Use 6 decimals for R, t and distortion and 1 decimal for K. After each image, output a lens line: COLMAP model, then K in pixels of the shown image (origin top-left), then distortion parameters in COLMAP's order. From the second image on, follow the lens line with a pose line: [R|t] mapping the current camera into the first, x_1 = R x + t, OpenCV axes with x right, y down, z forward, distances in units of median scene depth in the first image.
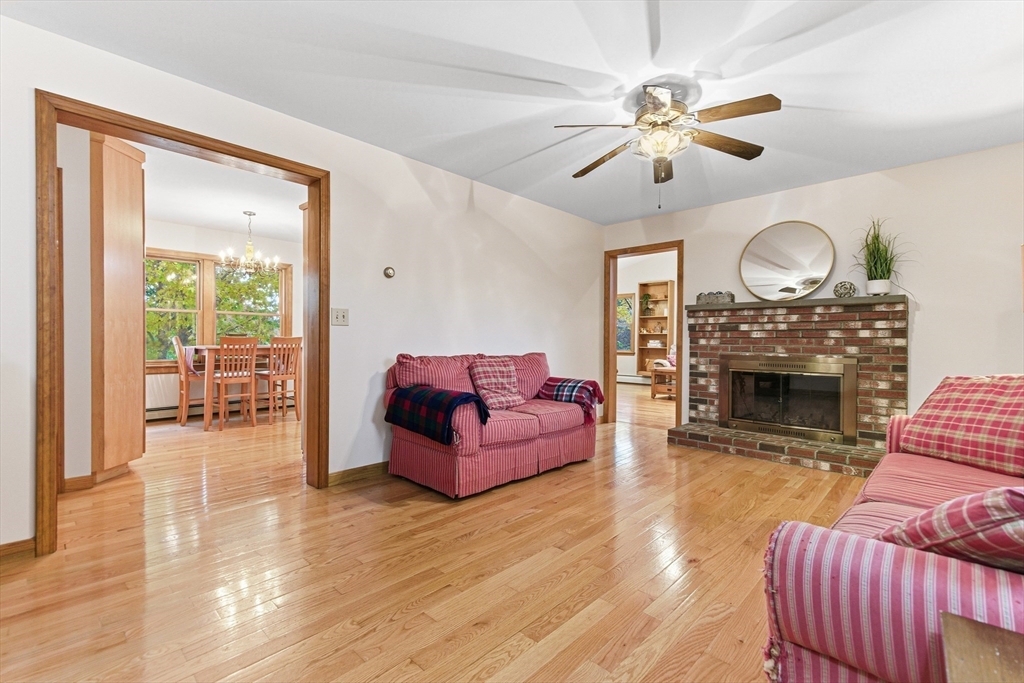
lens RADIAL K [[441.3, 0, 509.2], [0, 441.3, 338.1], [0, 0, 1]] dist [-0.000094, -0.000099]
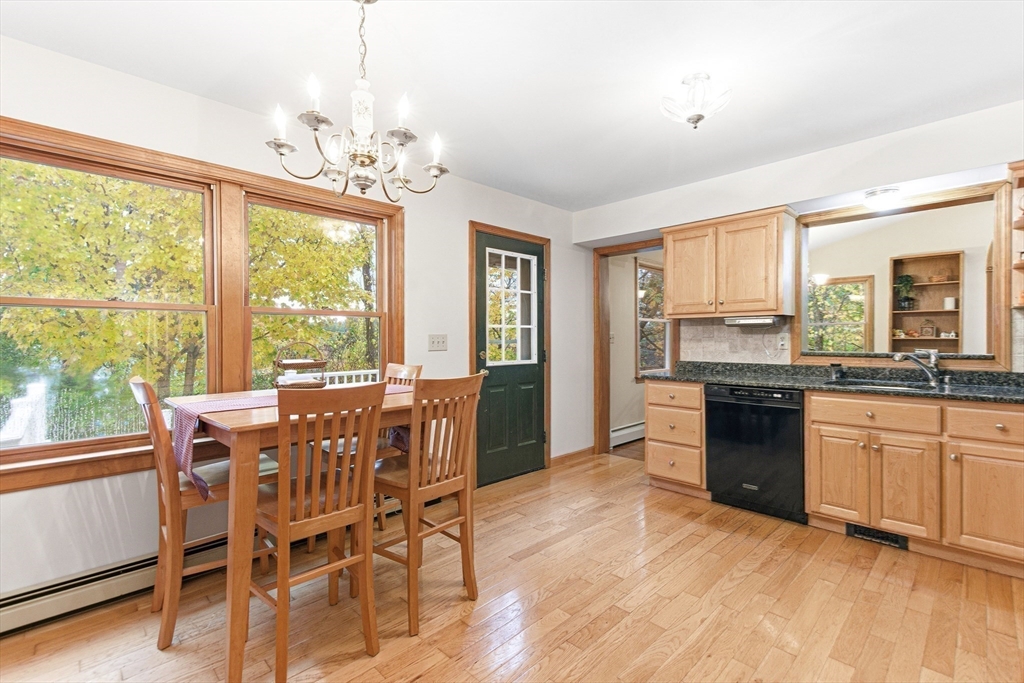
lens RADIAL K [[455.5, 0, 515.1], [0, 455.5, 339.8], [0, 0, 1]] dist [0.007352, 0.000386]
pose [[0.999388, -0.009279, -0.033722, -0.228113], [0.009436, 0.999945, 0.004509, -0.016406], [0.033679, -0.004824, 0.999421, 0.327764]]
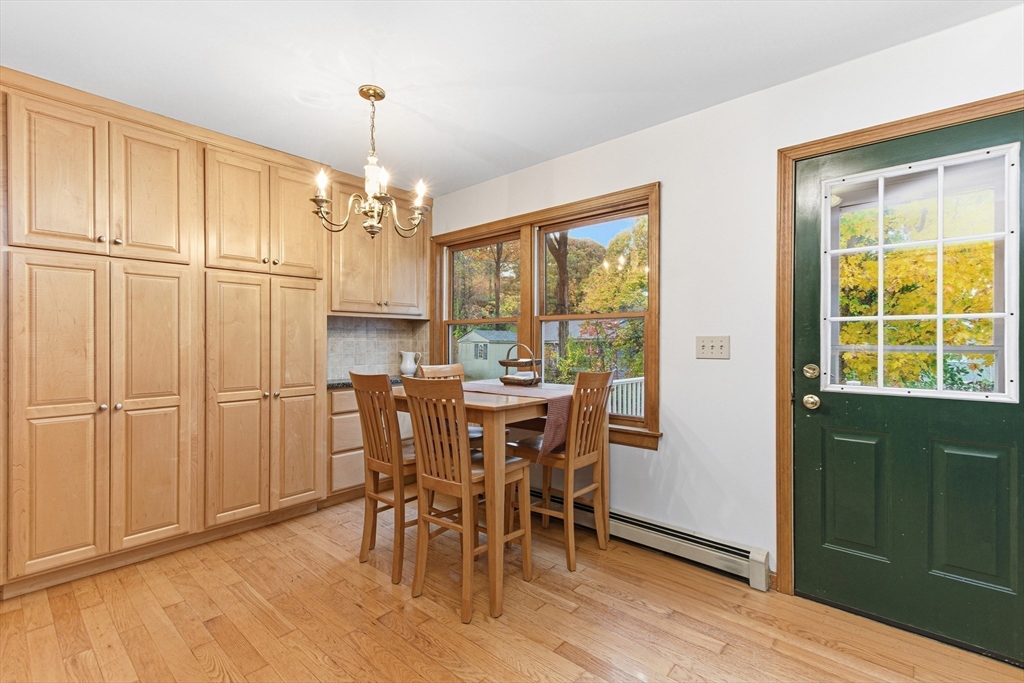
lens RADIAL K [[453.9, 0, 512.0], [0, 453.9, 341.5], [0, 0, 1]] dist [0.002330, 0.000134]
pose [[0.035877, -0.006707, -0.999334, -0.071097], [0.001130, 0.999977, -0.006671, -0.015076], [0.999356, -0.000890, 0.035884, 0.535244]]
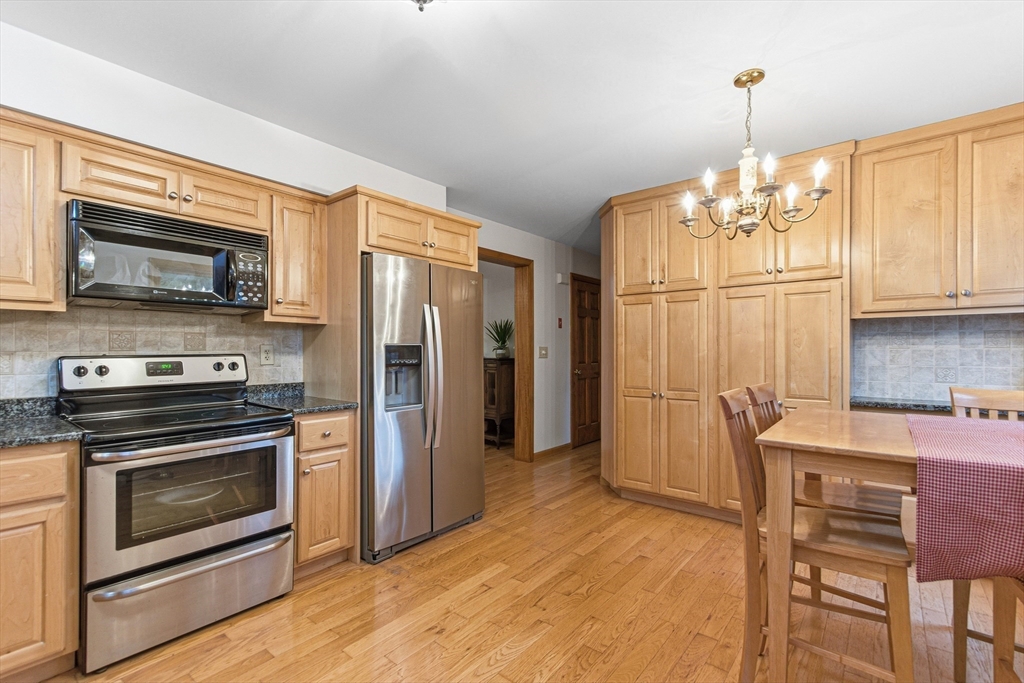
lens RADIAL K [[452.3, 0, 512.4], [0, 452.3, 348.9], [0, 0, 1]] dist [0.005110, 0.000368]
pose [[-0.997668, -0.005209, -0.068049, -0.170577], [-0.004909, 0.999978, -0.004568, -0.015836], [0.068072, -0.004223, -0.997672, 0.662087]]
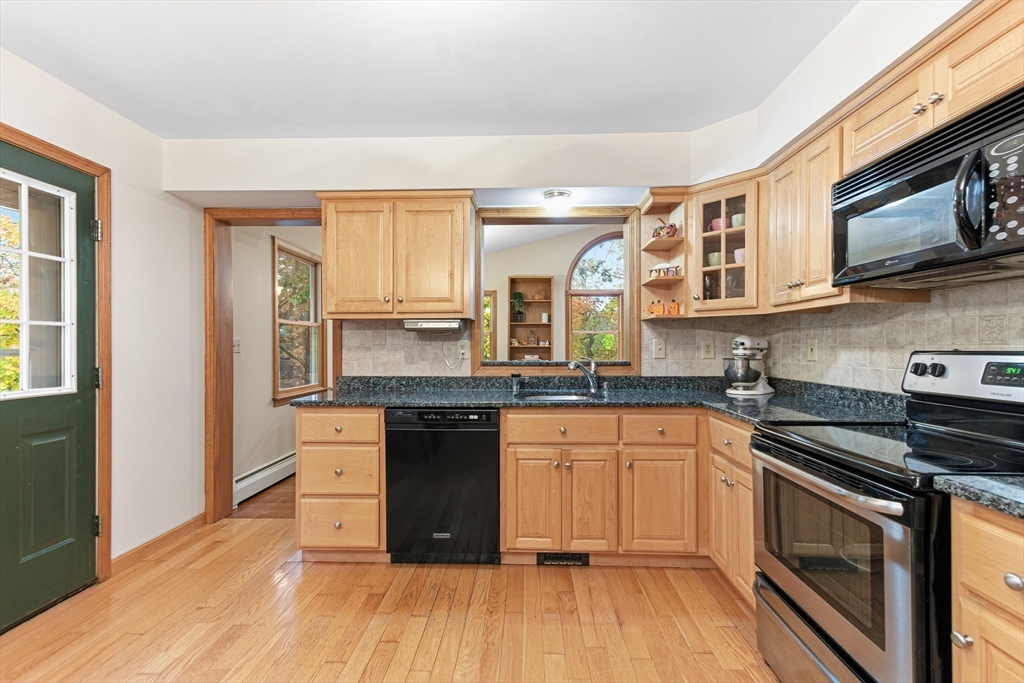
lens RADIAL K [[458.1, 0, 512.1], [0, 458.1, 346.2], [0, 0, 1]] dist [0.012658, 0.000352]
pose [[0.749505, -0.009200, 0.661935, -0.213737], [0.005154, 0.999954, 0.008062, -0.016373], [-0.661978, -0.002631, 0.749518, 0.427797]]
